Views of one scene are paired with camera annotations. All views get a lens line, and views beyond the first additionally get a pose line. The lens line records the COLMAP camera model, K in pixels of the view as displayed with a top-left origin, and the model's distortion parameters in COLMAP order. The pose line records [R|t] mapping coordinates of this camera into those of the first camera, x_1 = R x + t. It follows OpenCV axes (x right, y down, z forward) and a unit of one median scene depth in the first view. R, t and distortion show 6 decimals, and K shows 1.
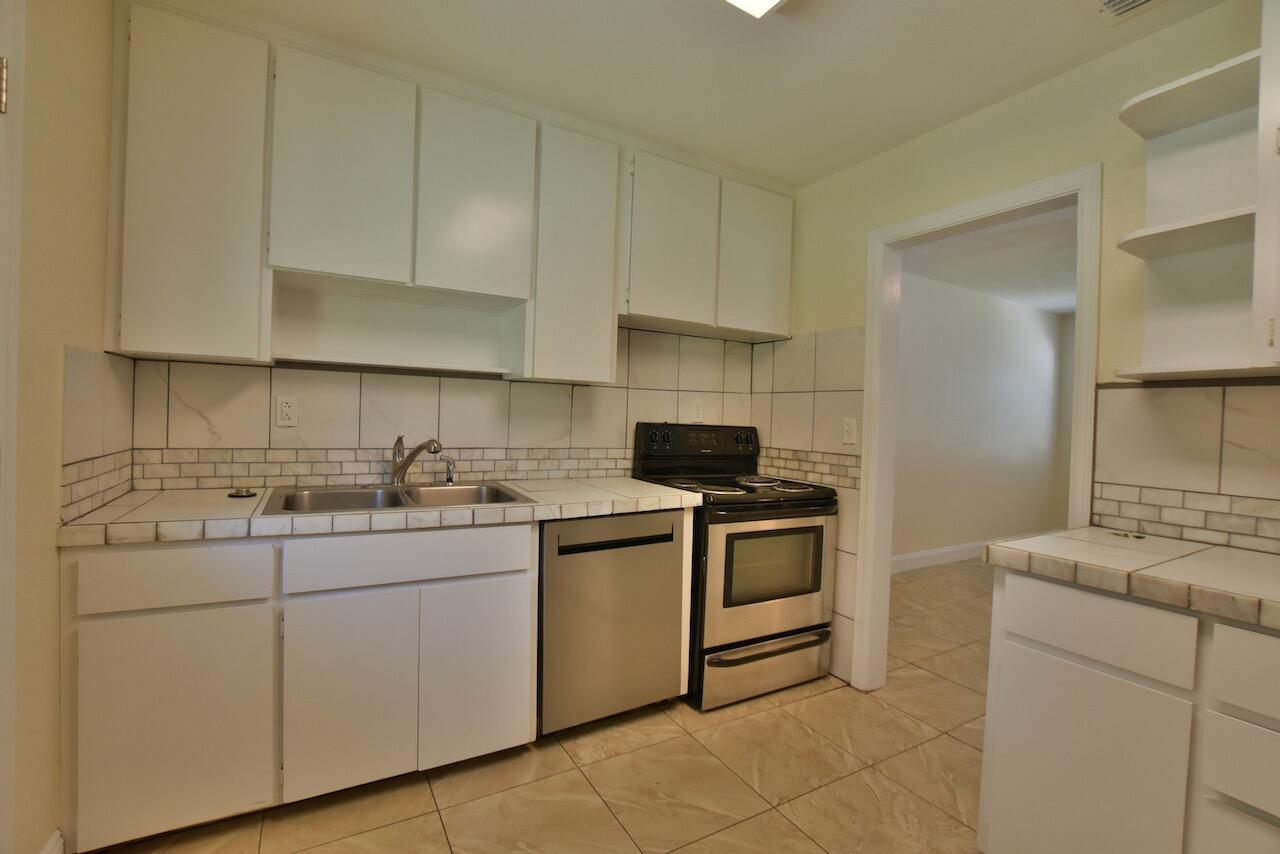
lens RADIAL K [[574.8, 0, 640.0], [0, 574.8, 427.0], [0, 0, 1]] dist [0.001700, 0.000200]
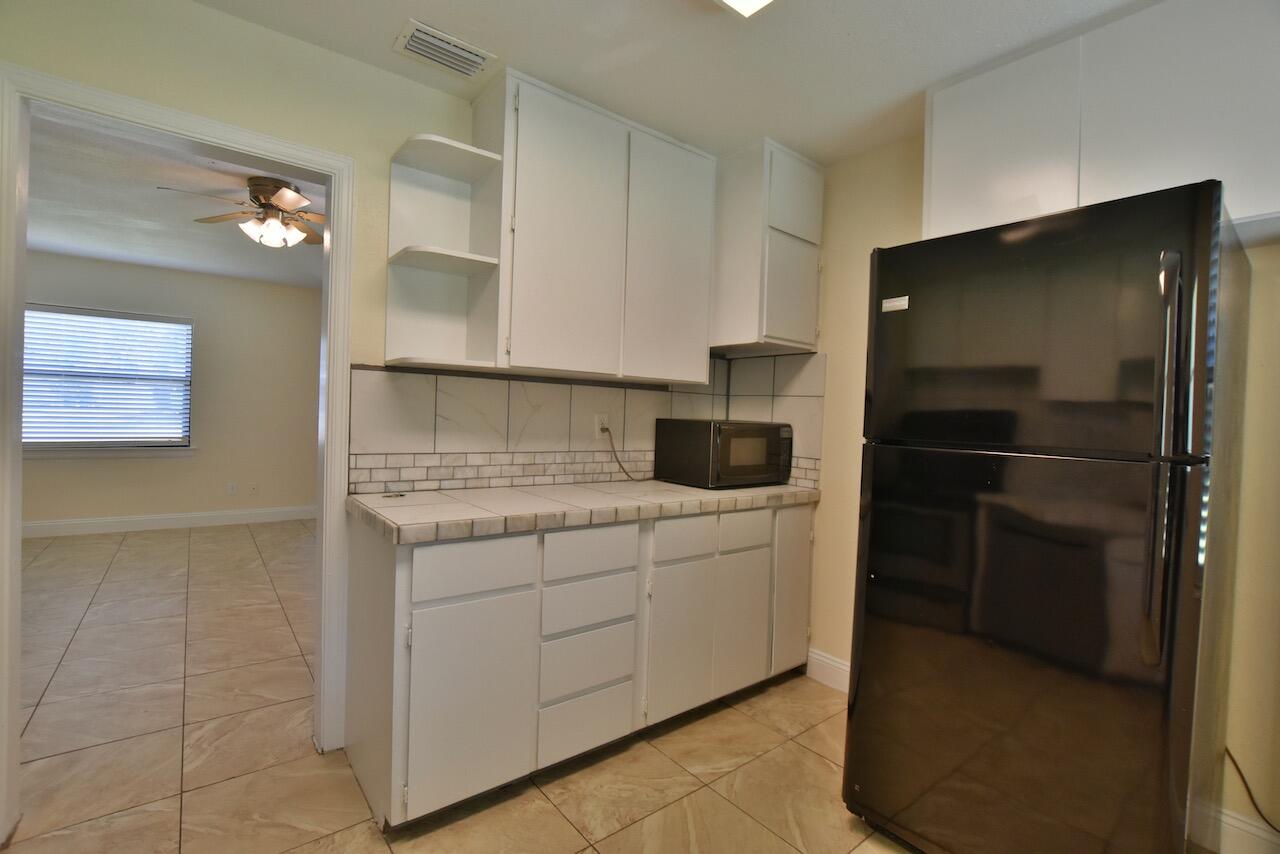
lens RADIAL K [[579.1, 0, 640.0], [0, 579.1, 427.0], [0, 0, 1]] dist [-0.004700, 0.000198]
pose [[-0.121060, -0.056311, 0.991047, -0.404007], [-0.017980, 0.998350, 0.054530, -0.029265], [-0.992482, -0.011218, -0.121873, 0.651849]]
